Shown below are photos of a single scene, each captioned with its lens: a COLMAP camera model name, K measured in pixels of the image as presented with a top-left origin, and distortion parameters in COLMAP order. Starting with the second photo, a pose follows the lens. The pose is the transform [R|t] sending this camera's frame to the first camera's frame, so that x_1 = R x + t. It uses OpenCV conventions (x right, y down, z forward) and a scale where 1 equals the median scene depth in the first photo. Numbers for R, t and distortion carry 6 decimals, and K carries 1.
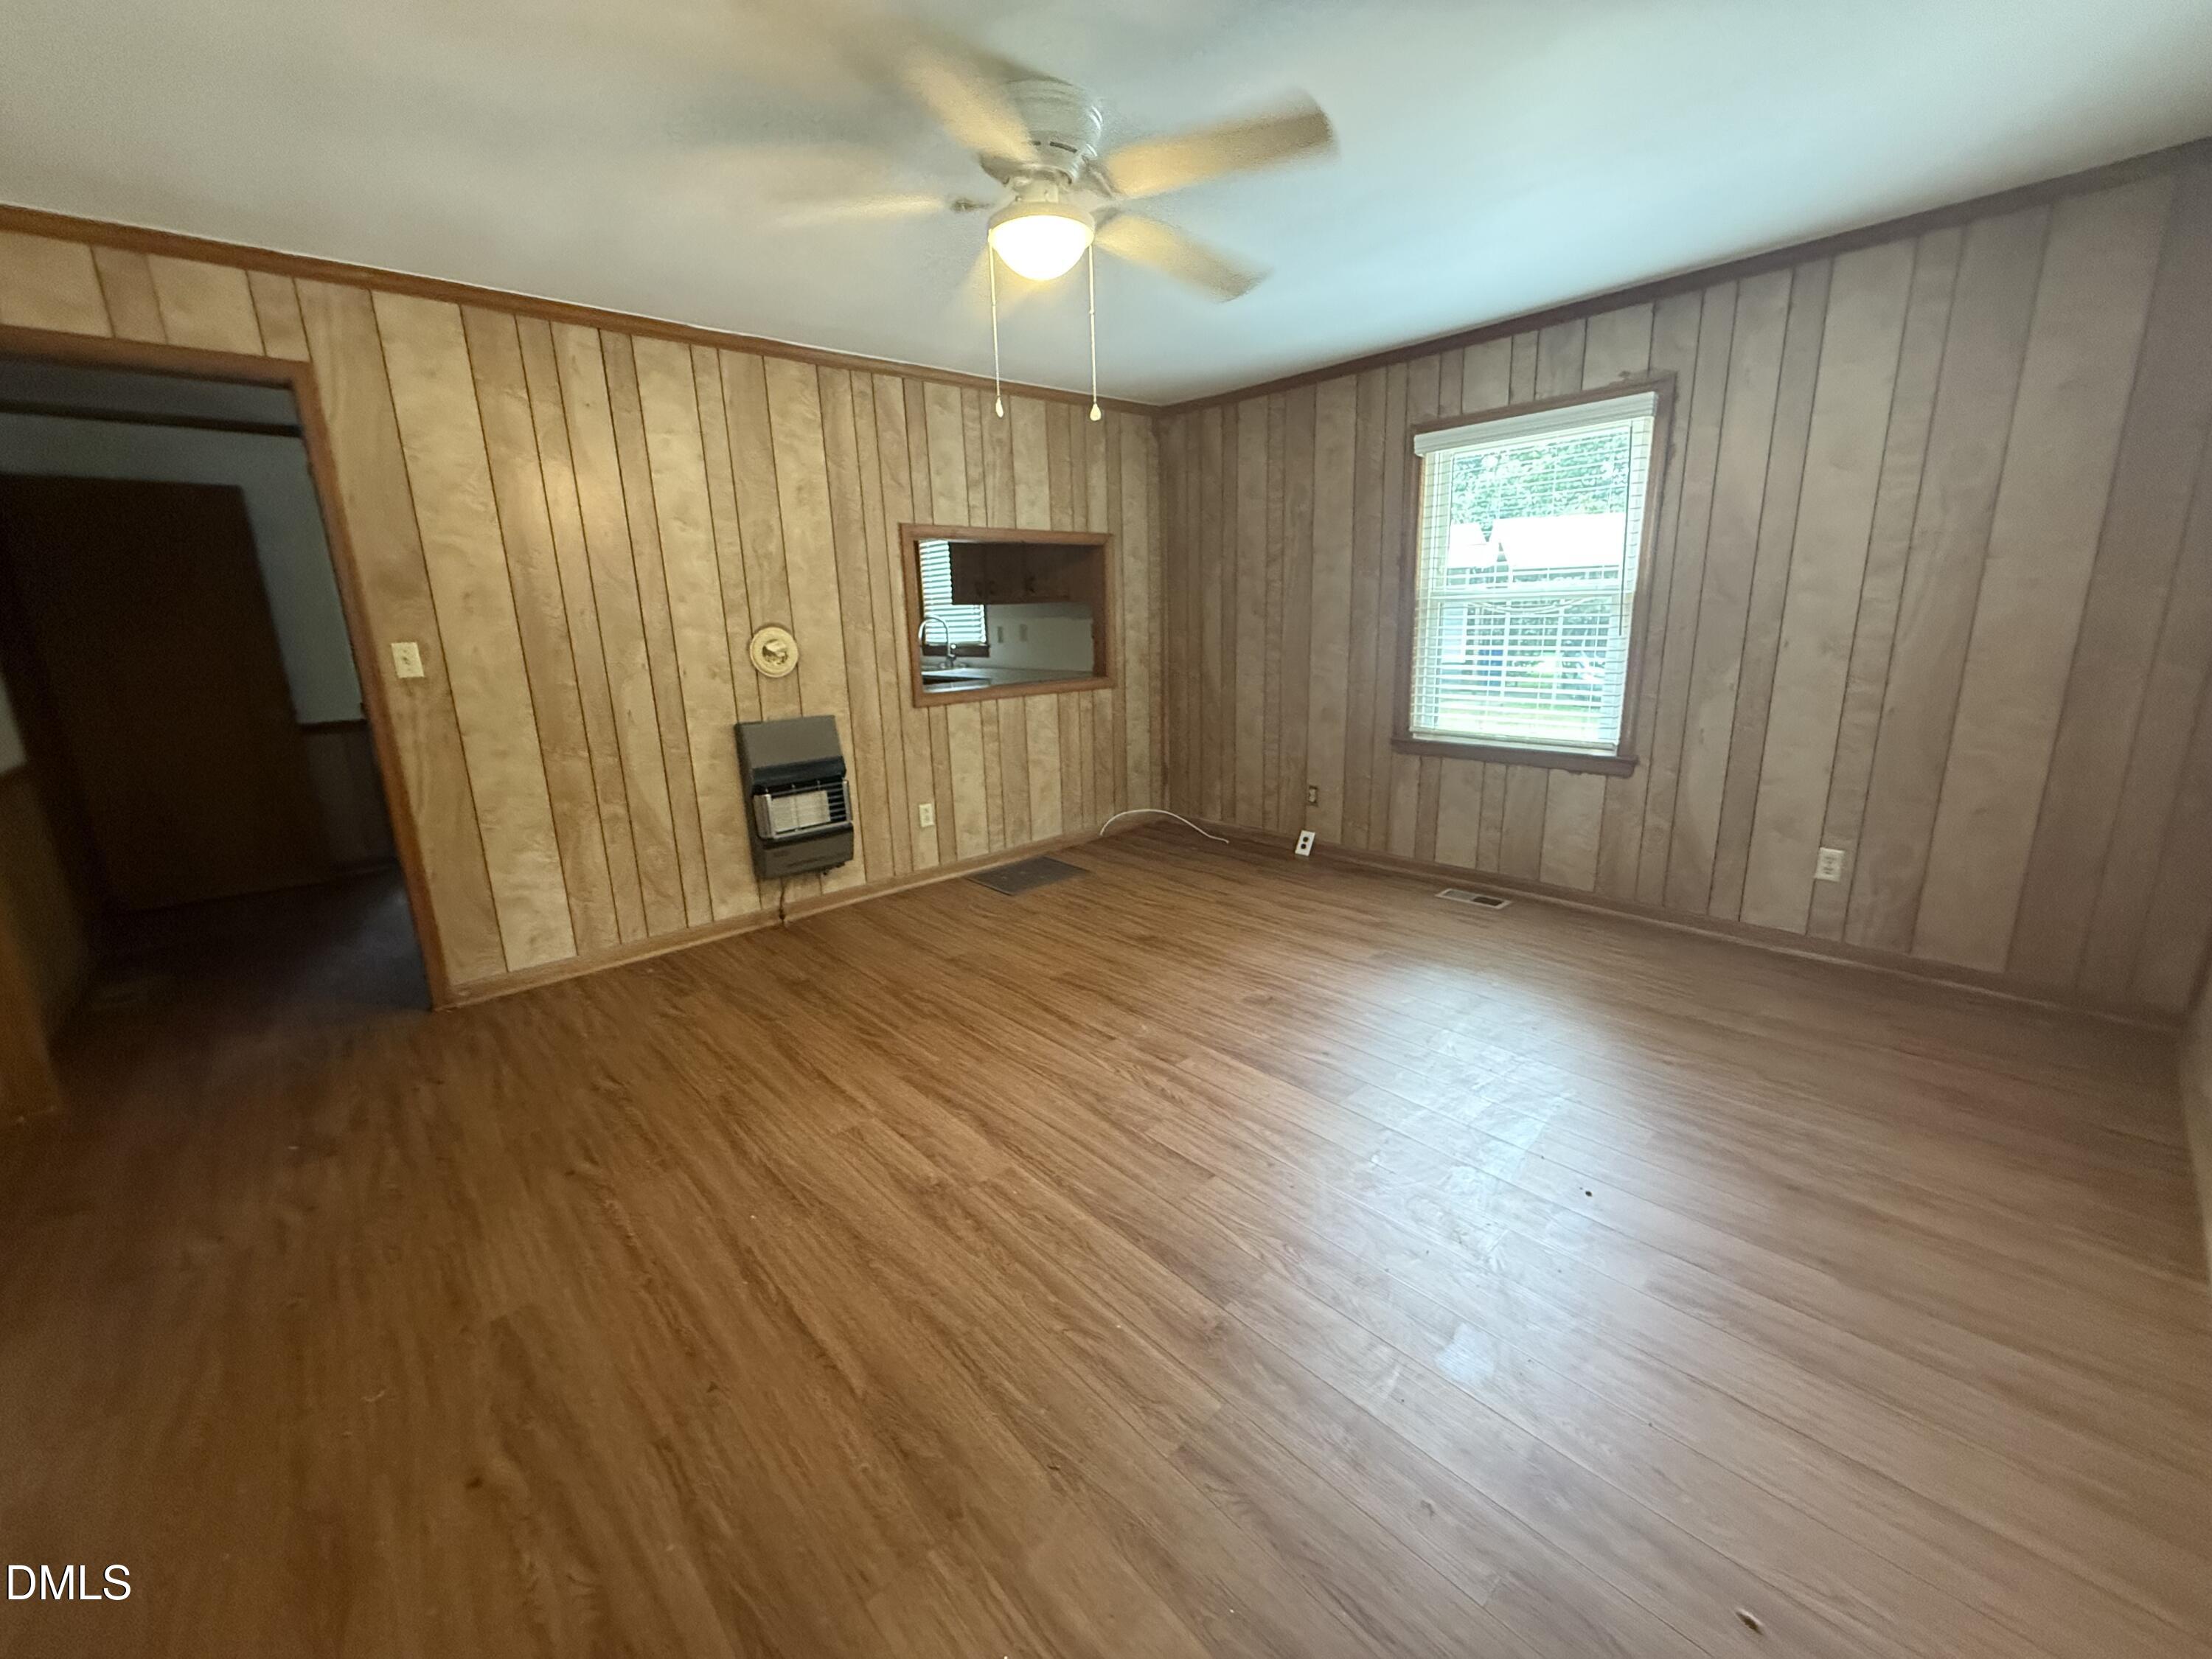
lens RADIAL K [[879.6, 0, 1111.1], [0, 879.6, 817.8], [0, 0, 1]] dist [0.006298, -0.000673]
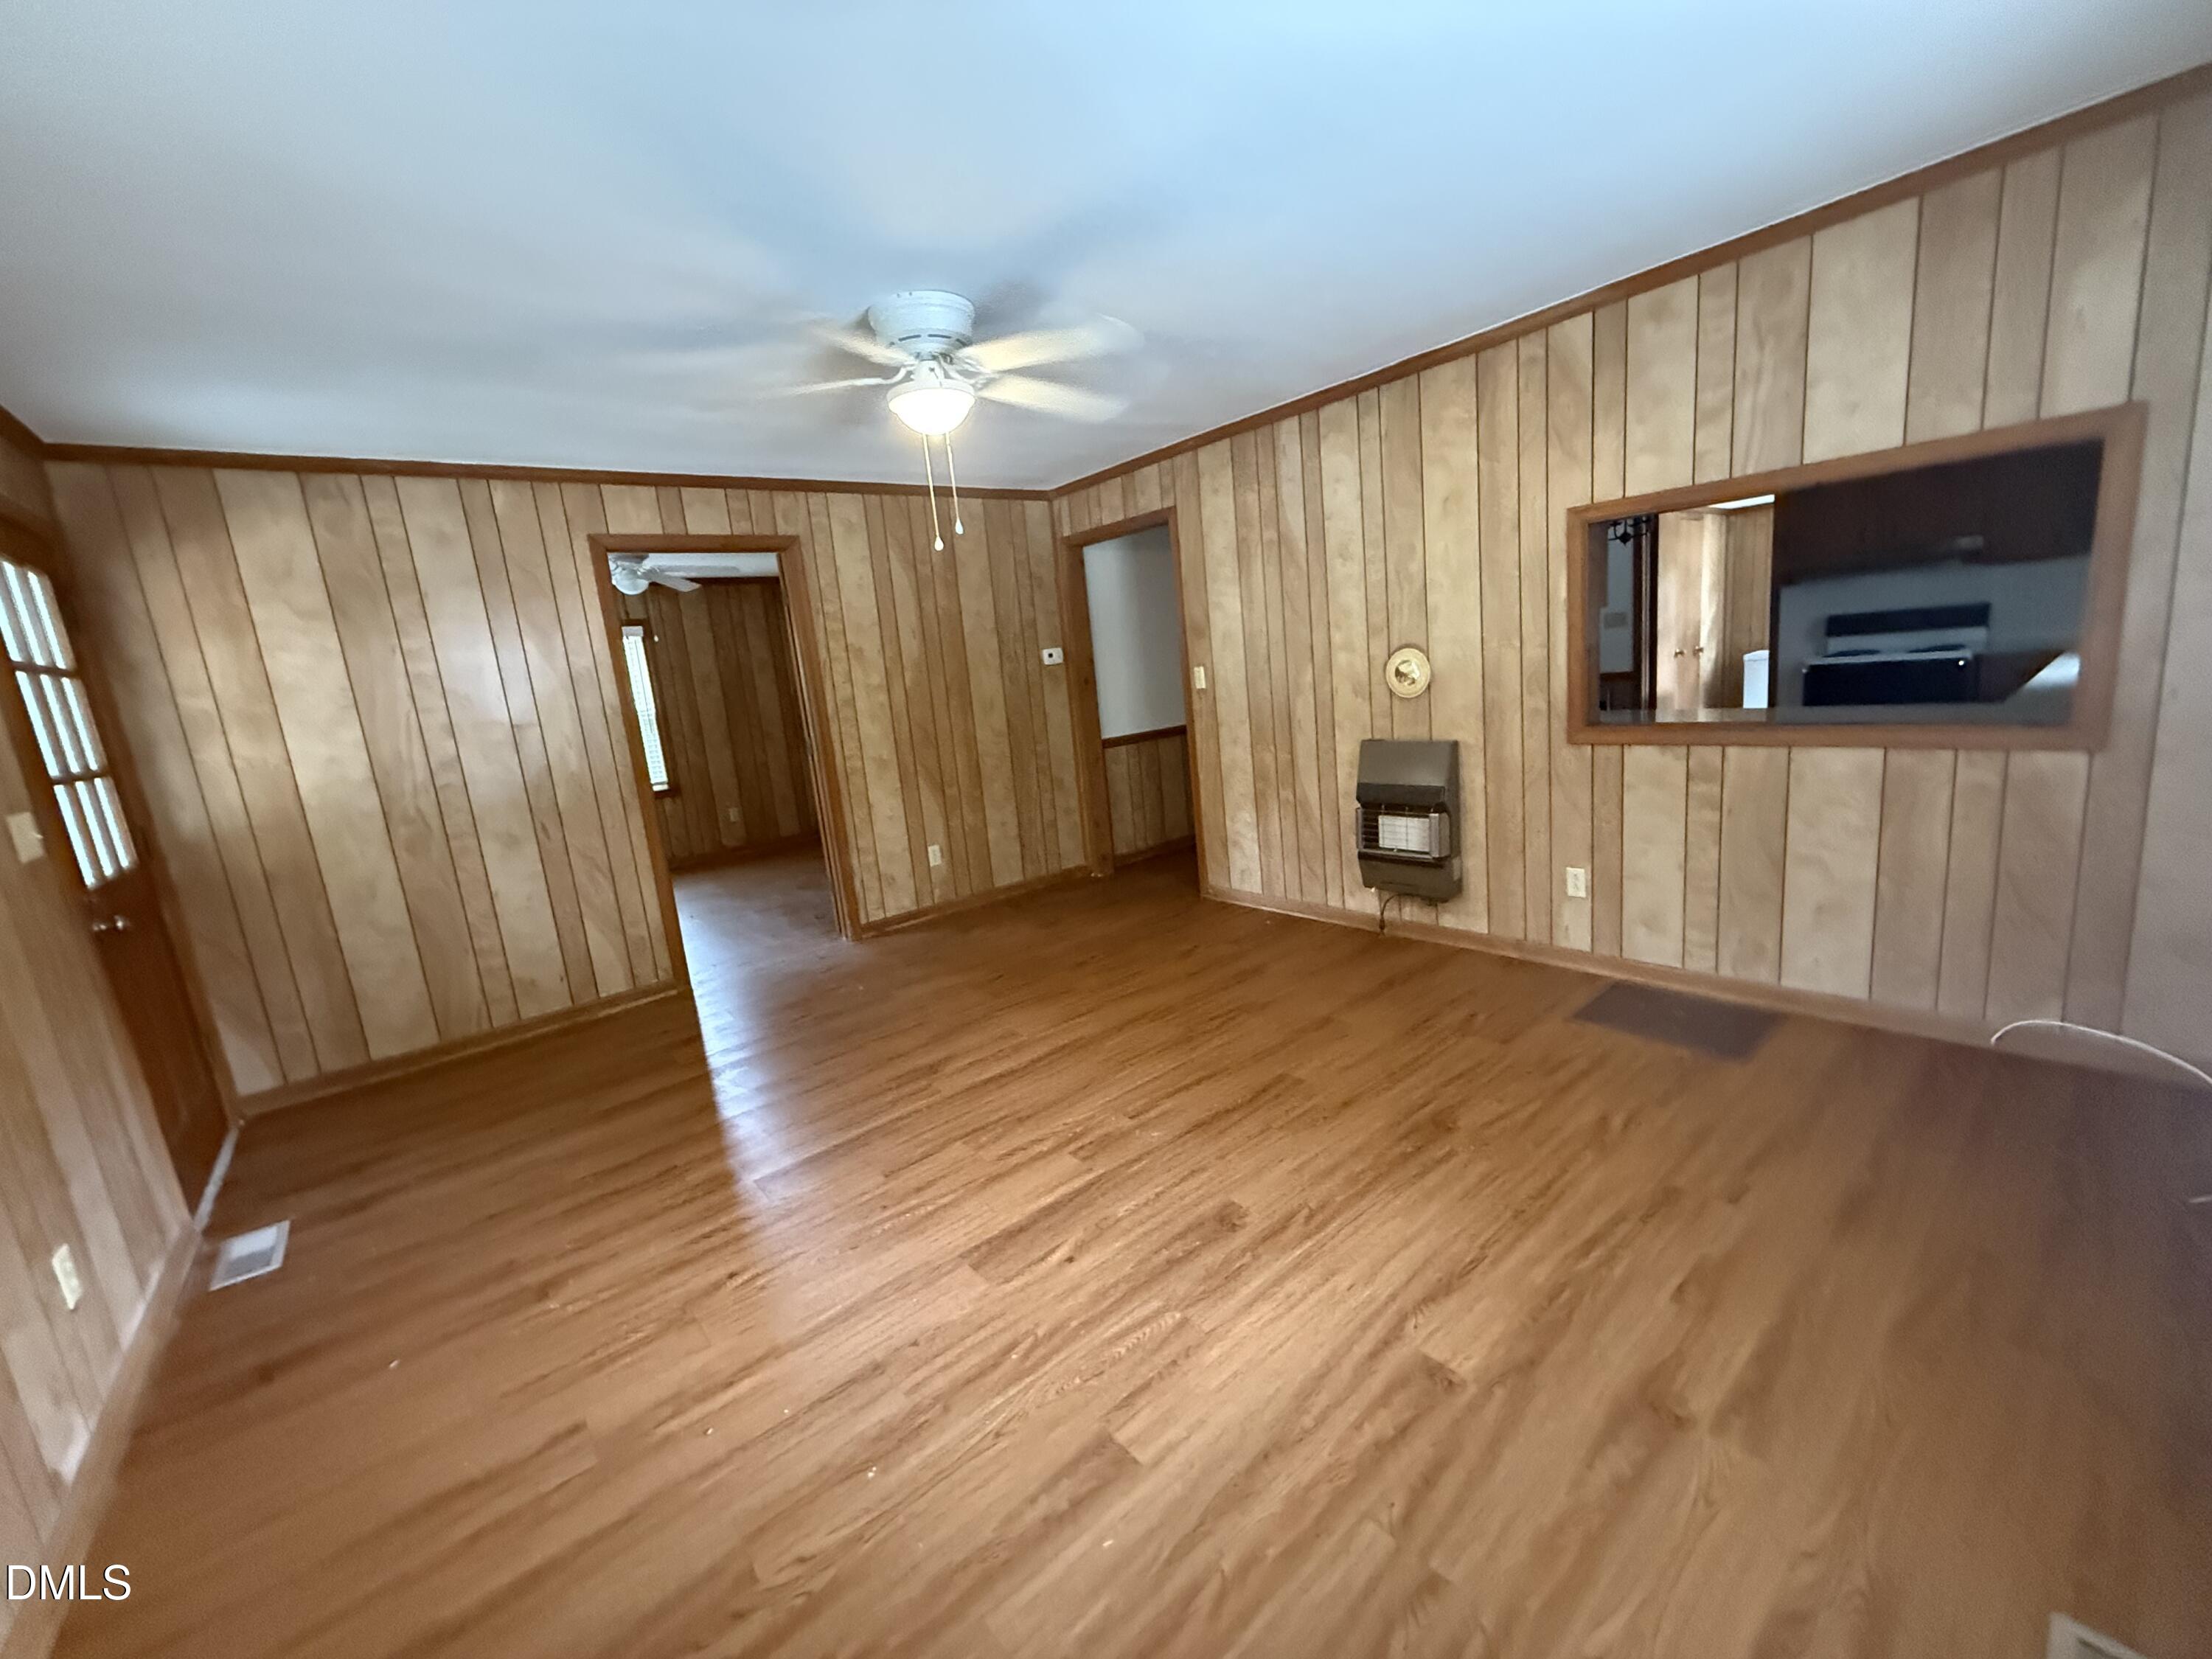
lens RADIAL K [[879.6, 0, 1094.1], [0, 879.6, 822.4], [0, 0, 1]] dist [0.006298, -0.000673]
pose [[-0.046535, 0.219544, -0.974492, 0.658568], [-0.128306, 0.966154, 0.223793, -0.205818], [0.990642, 0.135447, -0.016792, 0.698316]]
